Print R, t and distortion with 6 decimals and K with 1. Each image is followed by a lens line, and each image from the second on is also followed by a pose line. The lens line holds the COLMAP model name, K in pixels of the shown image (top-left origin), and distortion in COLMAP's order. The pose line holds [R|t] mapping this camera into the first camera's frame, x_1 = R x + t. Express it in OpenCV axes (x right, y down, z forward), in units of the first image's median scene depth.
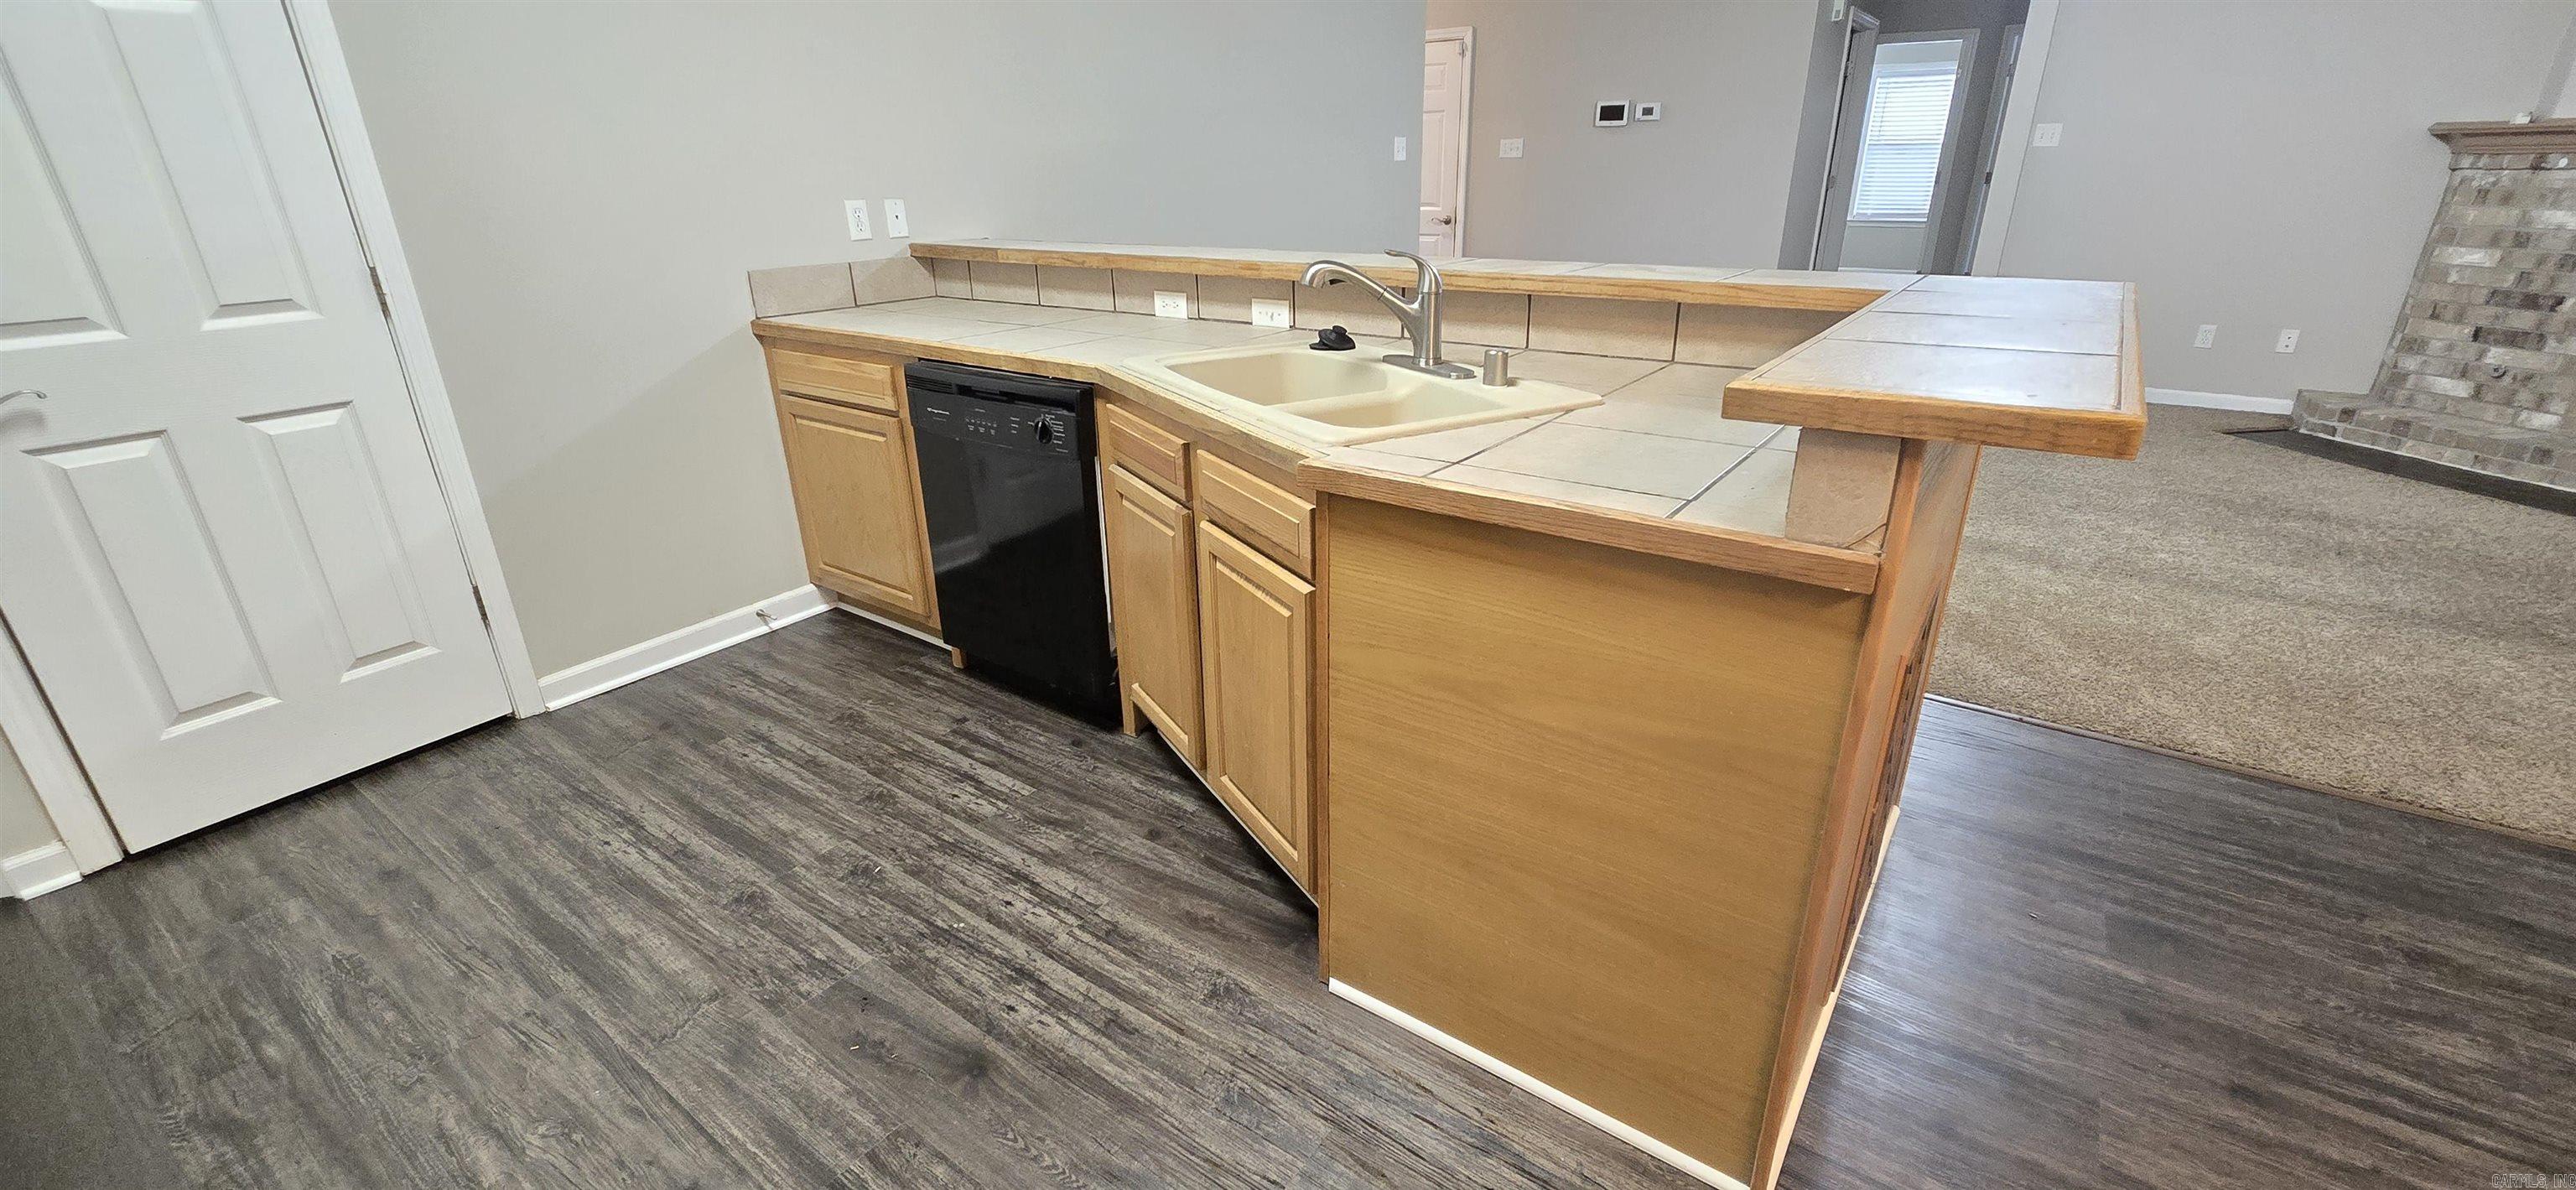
lens RADIAL K [[1051.5, 0, 1270.5], [0, 1051.5, 586.9], [0, 0, 1]] dist [-0.004044, 0.001943]
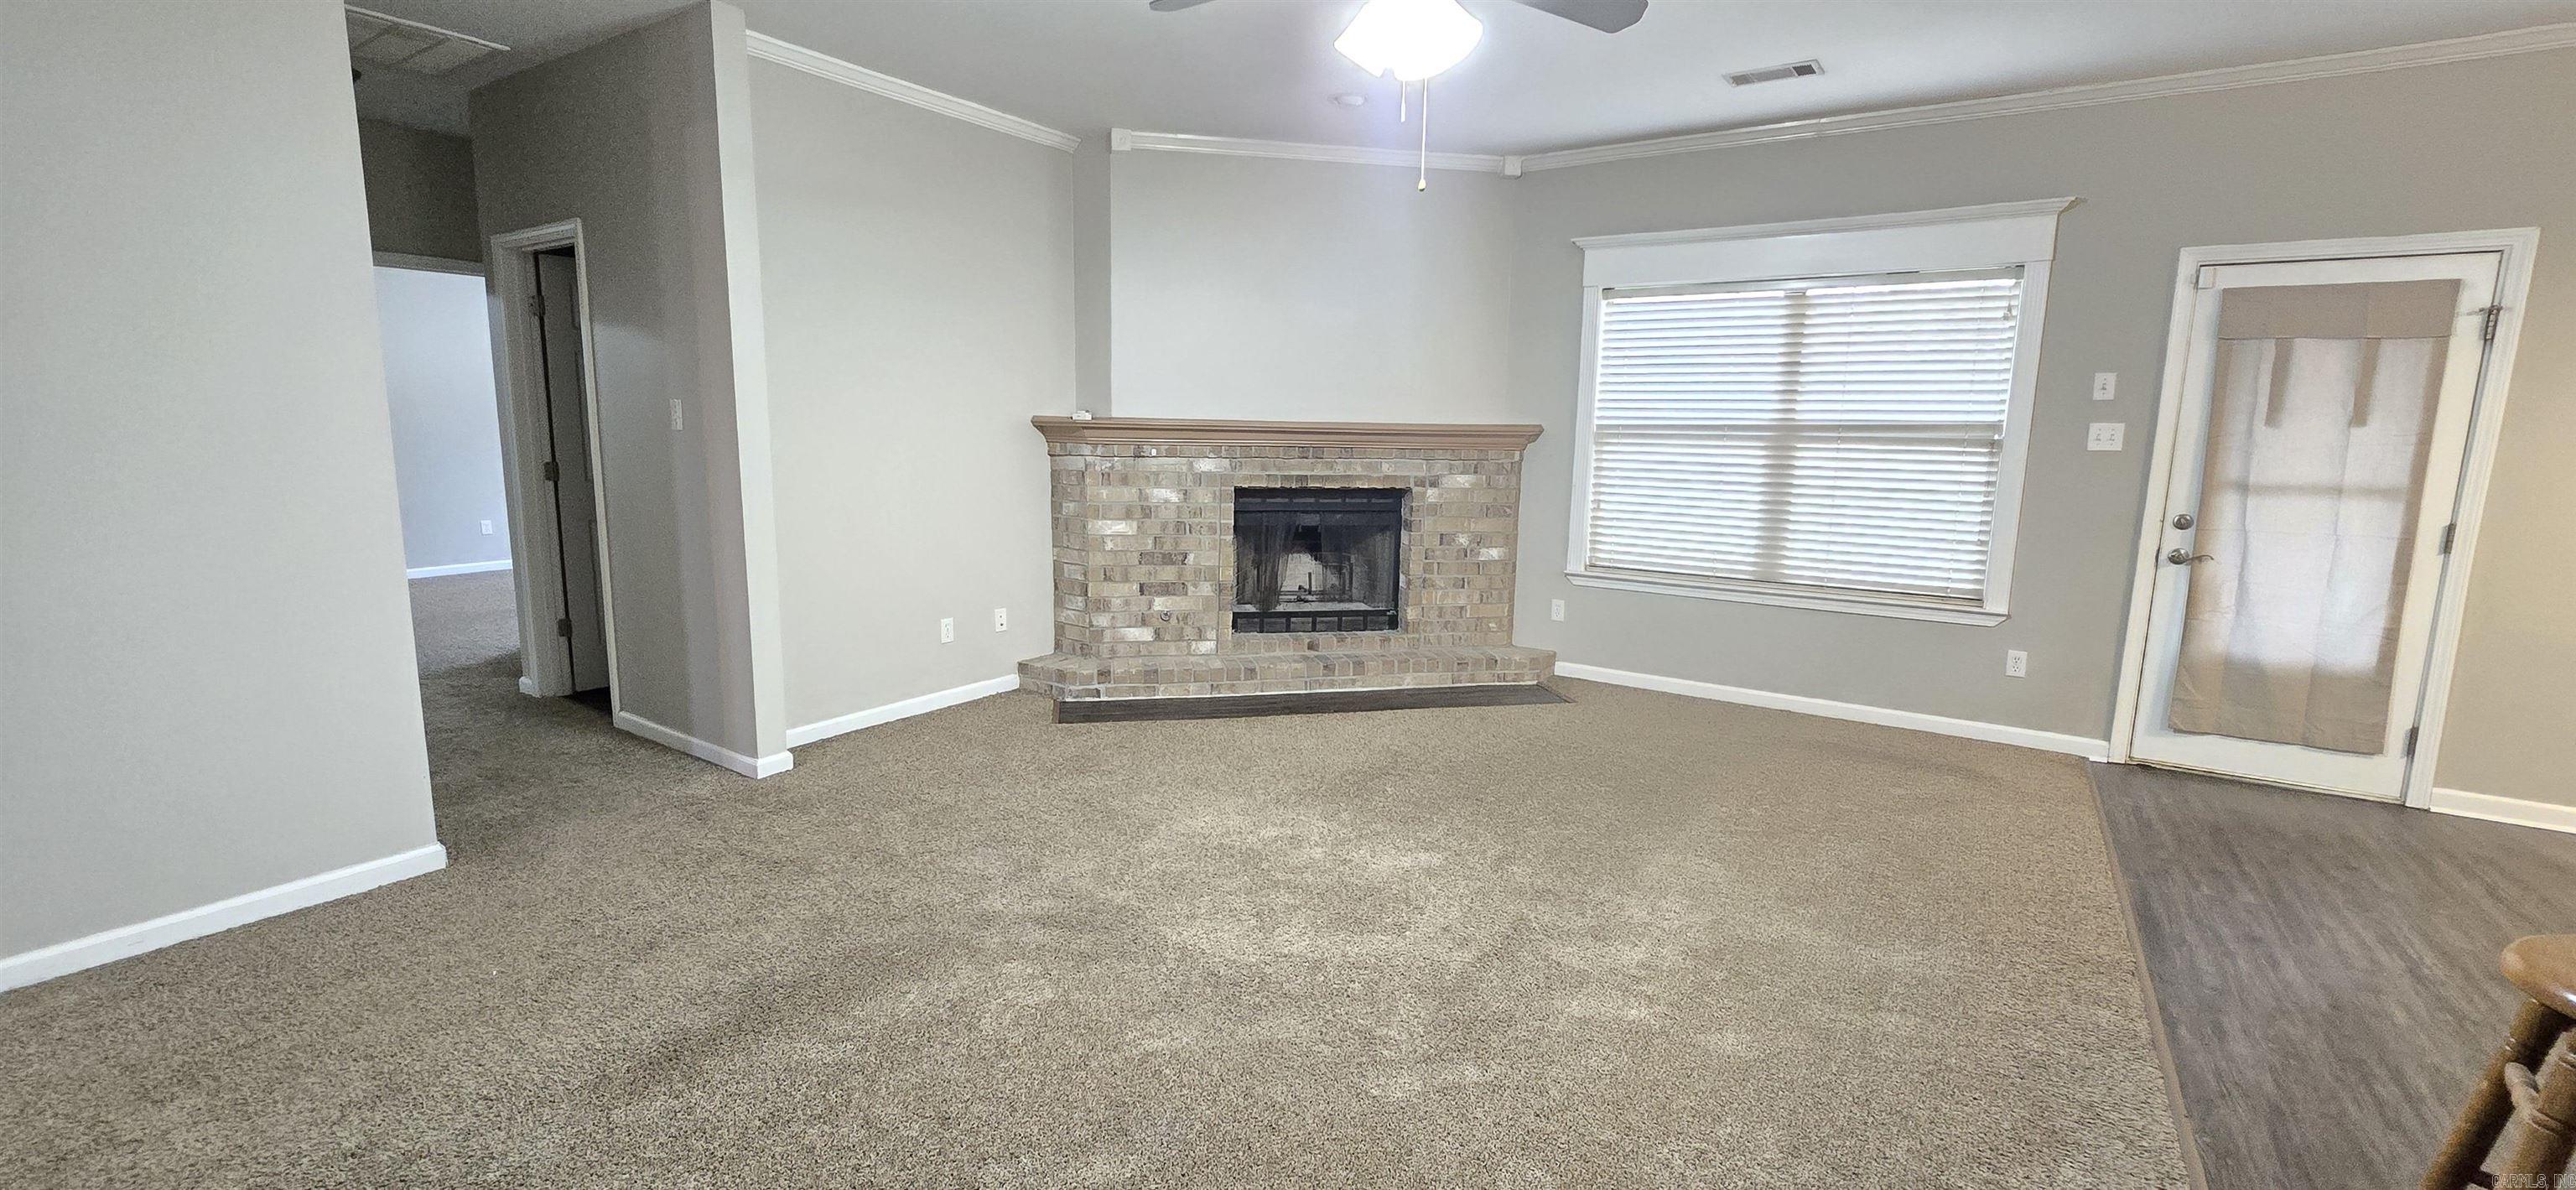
lens RADIAL K [[1051.5, 0, 1279.1], [0, 1051.5, 580.8], [0, 0, 1]] dist [-0.004044, 0.001943]
pose [[-0.039985, -0.135356, 0.989990, -0.011098], [0.358694, 0.922797, 0.140656, -0.366193], [-0.932598, 0.360728, 0.011654, 0.858361]]
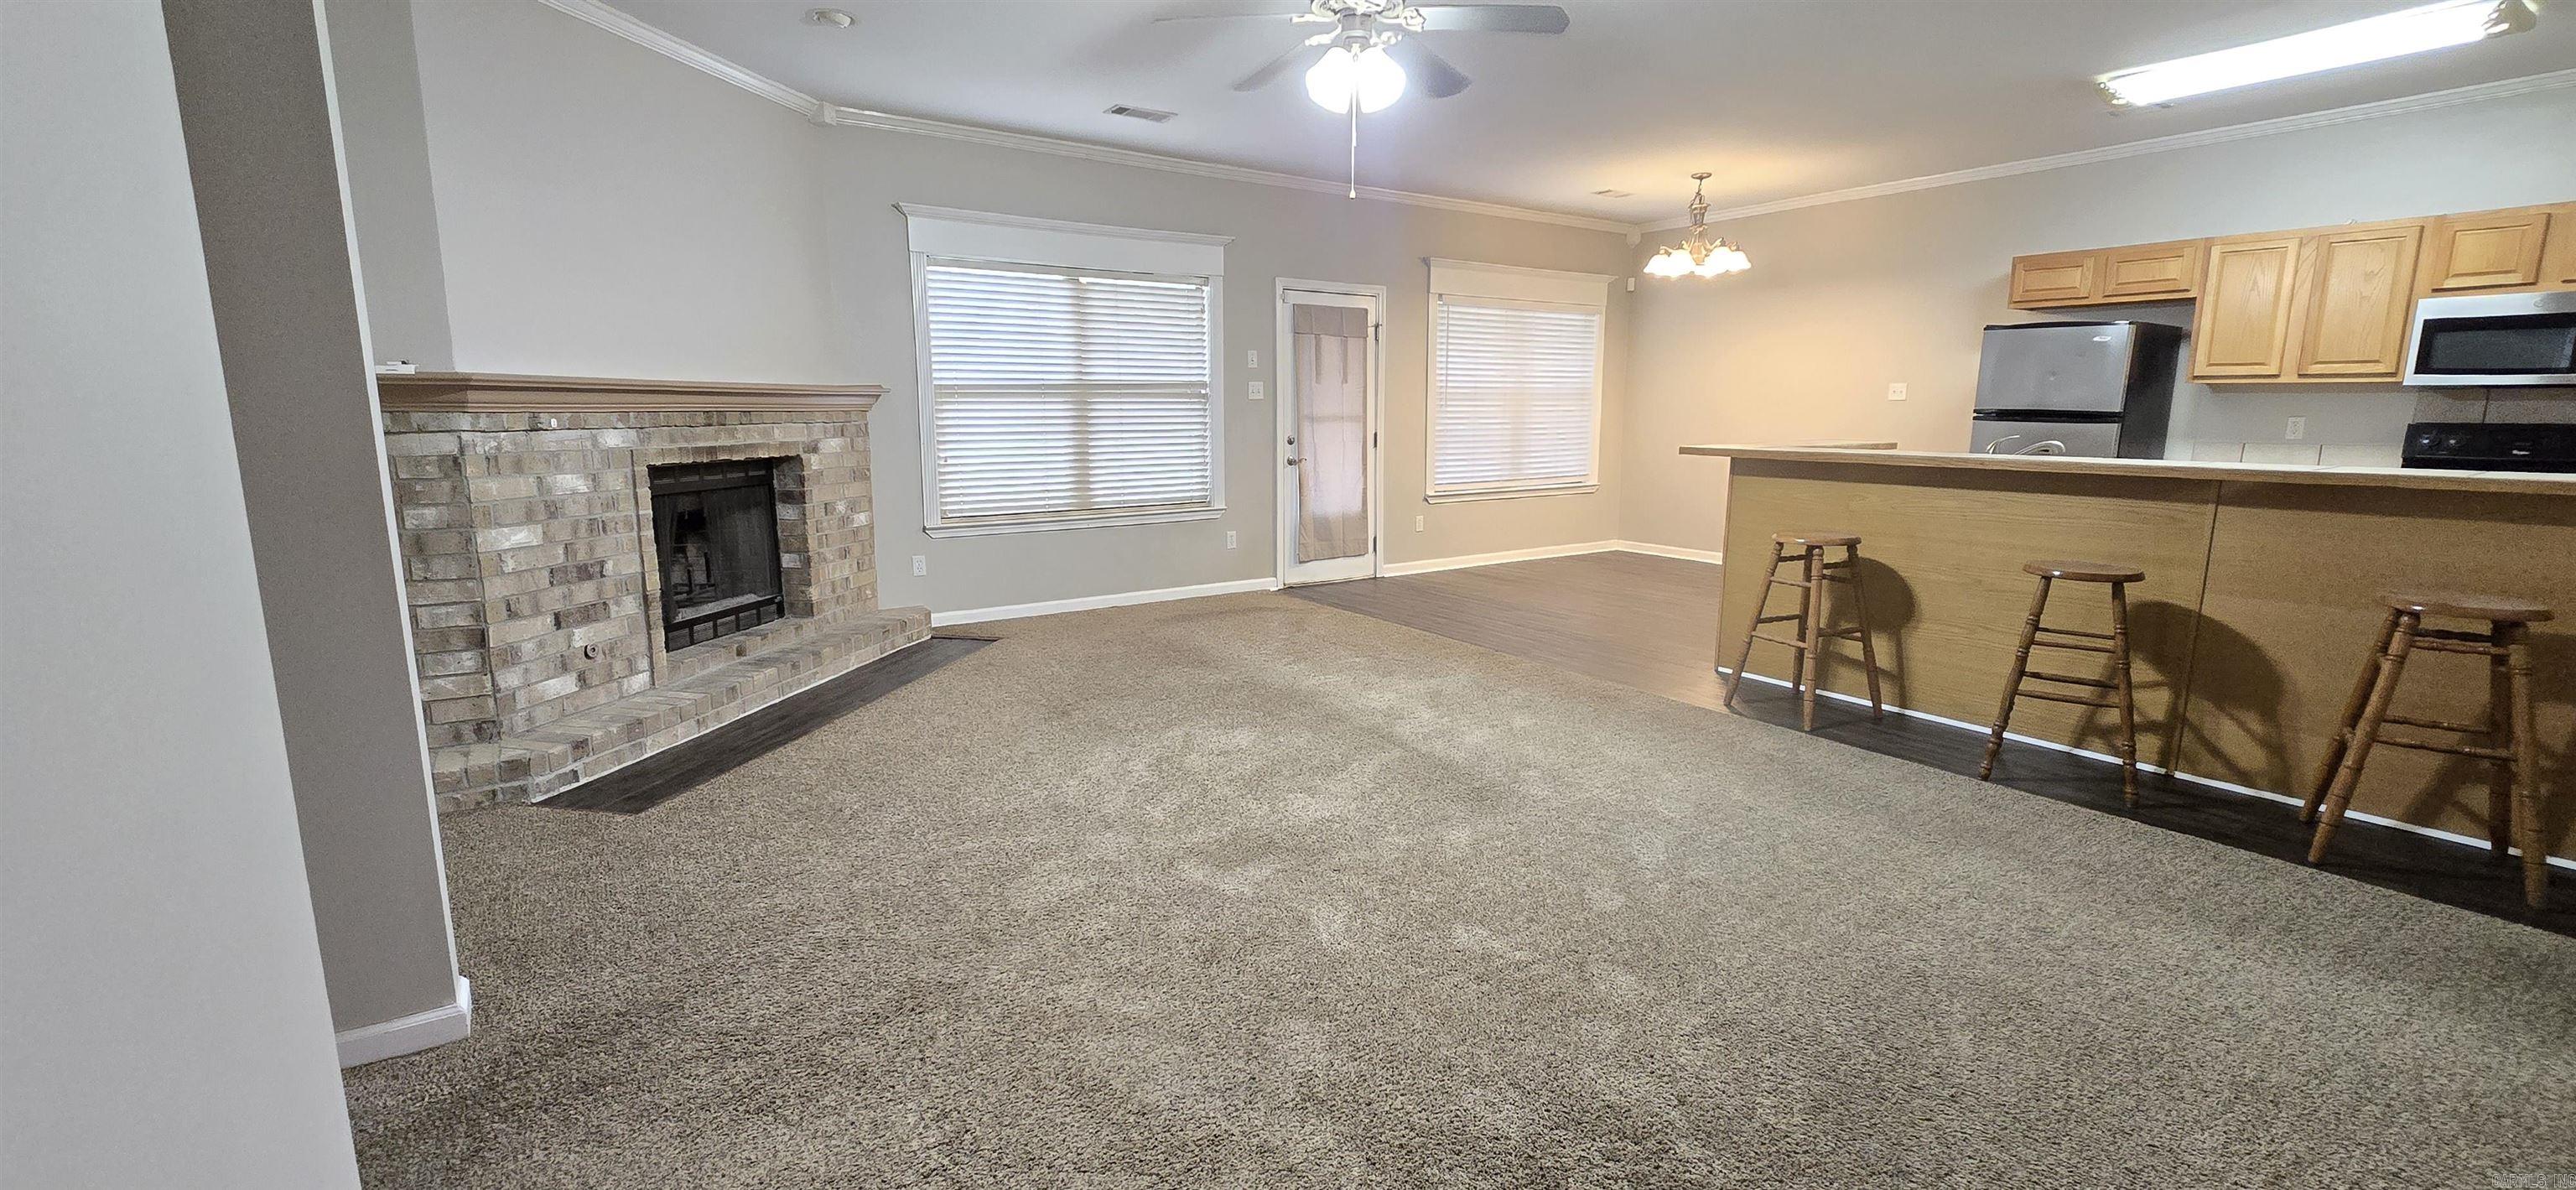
lens RADIAL K [[1051.5, 0, 1278.8], [0, 1051.5, 581.5], [0, 0, 1]] dist [-0.004044, 0.001943]
pose [[-0.940113, -0.039499, 0.338568, 0.358698], [0.141952, 0.857667, 0.494223, -0.601310], [-0.309900, 0.512686, -0.800697, 1.491967]]
